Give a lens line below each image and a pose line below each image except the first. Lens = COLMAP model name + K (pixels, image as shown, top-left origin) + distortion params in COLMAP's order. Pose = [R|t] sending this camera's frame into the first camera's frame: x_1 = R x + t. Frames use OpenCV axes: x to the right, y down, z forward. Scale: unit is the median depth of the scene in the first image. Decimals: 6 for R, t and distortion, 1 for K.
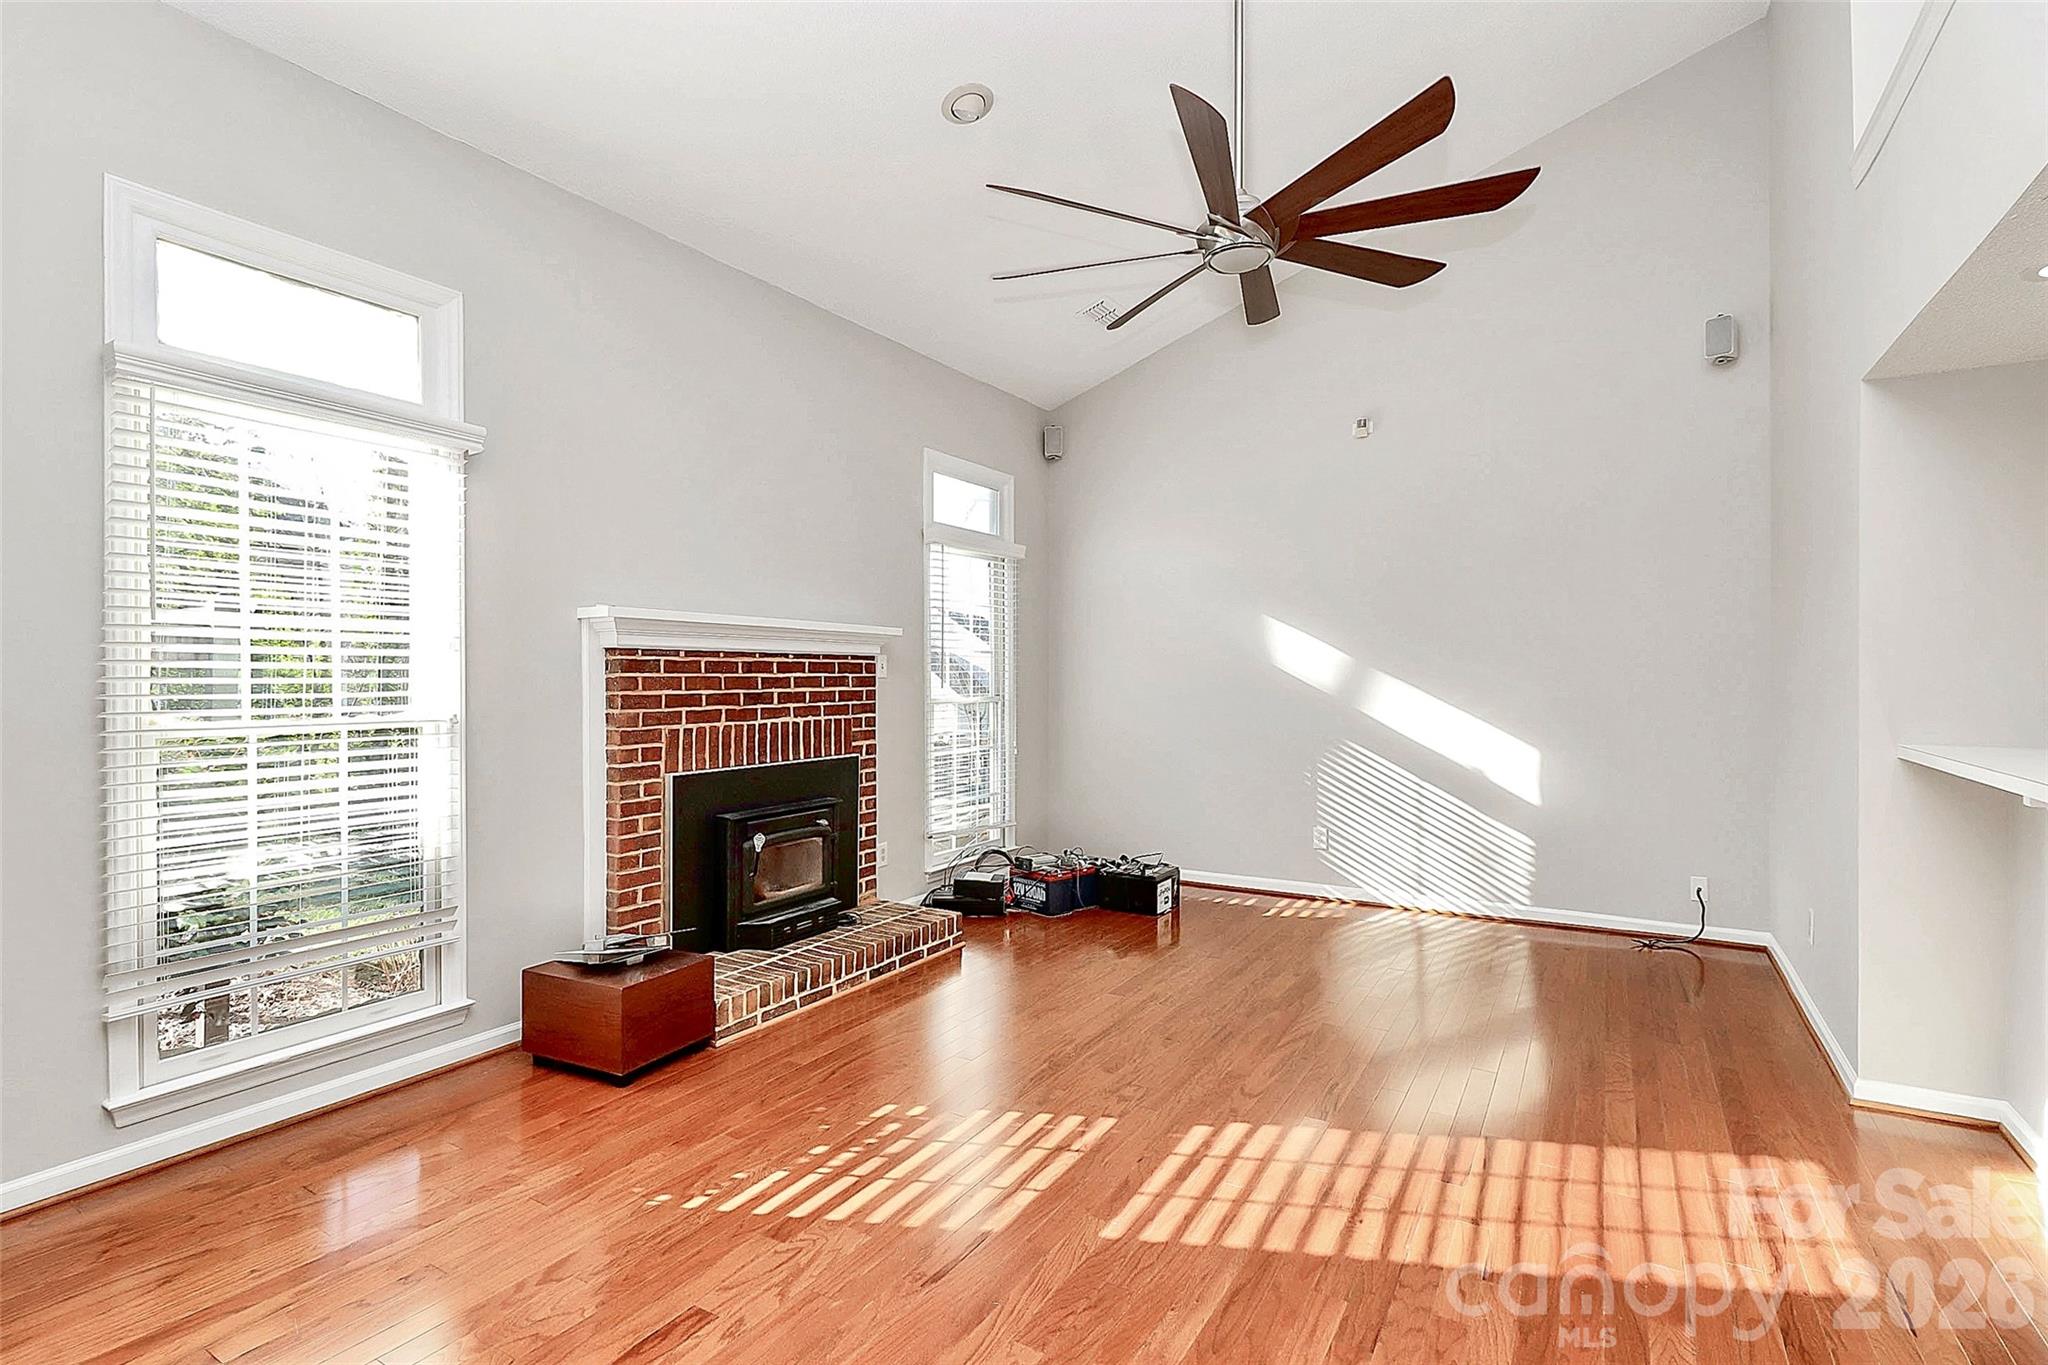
lens RADIAL K [[992.3, 0, 1034.2], [0, 992.3, 681.3], [0, 0, 1]] dist [-0.002160, -0.000452]
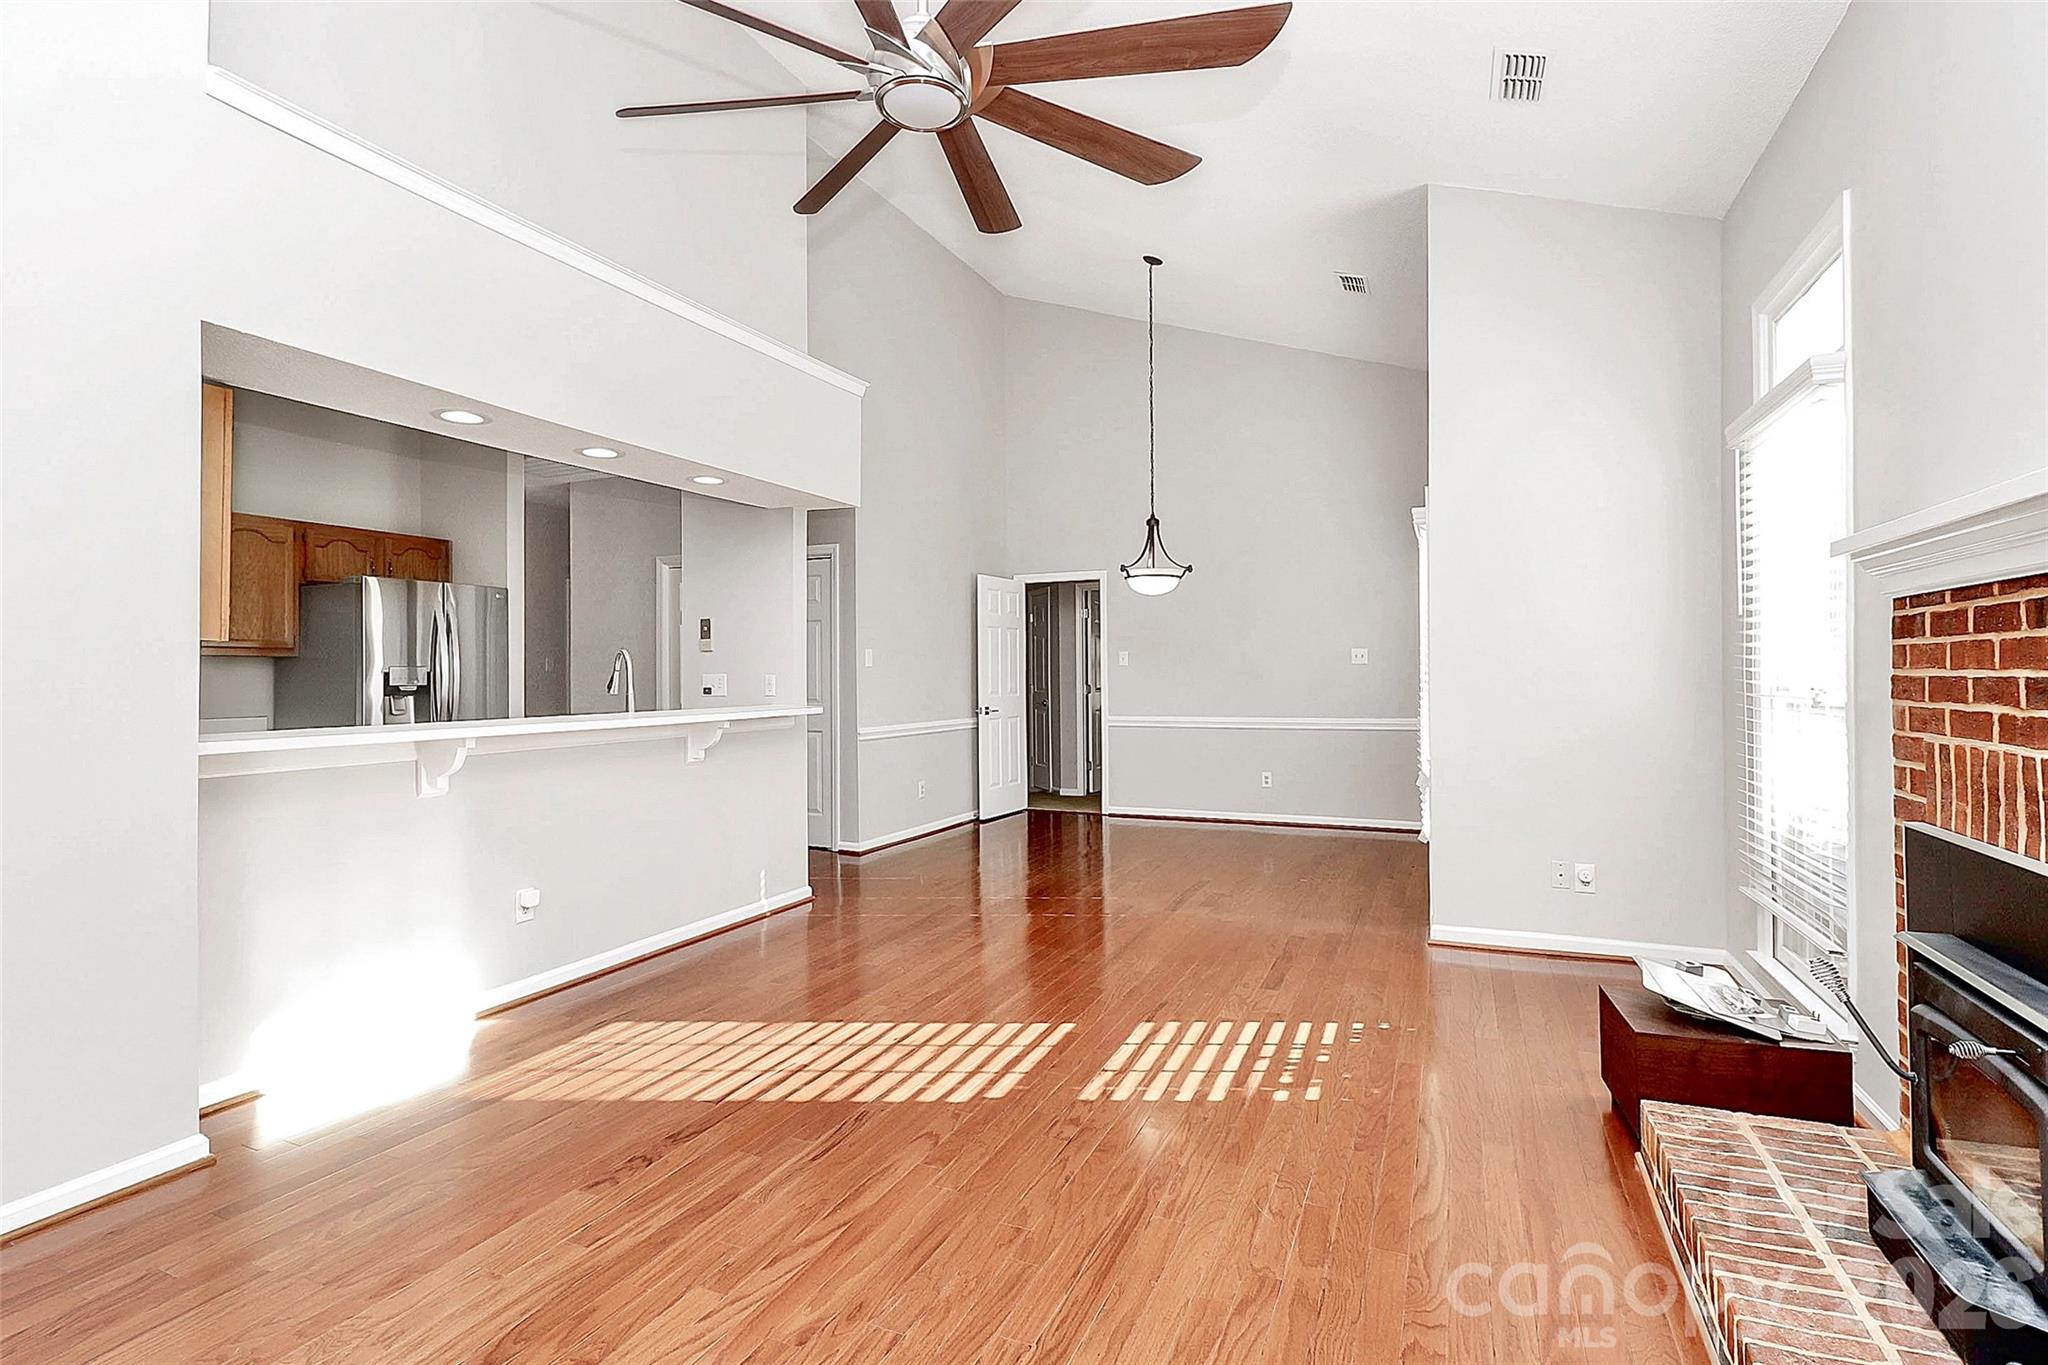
lens RADIAL K [[992.3, 0, 1025.7], [0, 992.3, 676.8], [0, 0, 1]] dist [-0.002160, -0.000452]
pose [[-0.994067, -0.002134, -0.108748, 0.276771], [-0.001878, 0.999995, -0.002454, 0.023496], [0.108753, -0.002236, -0.994066, 2.243515]]
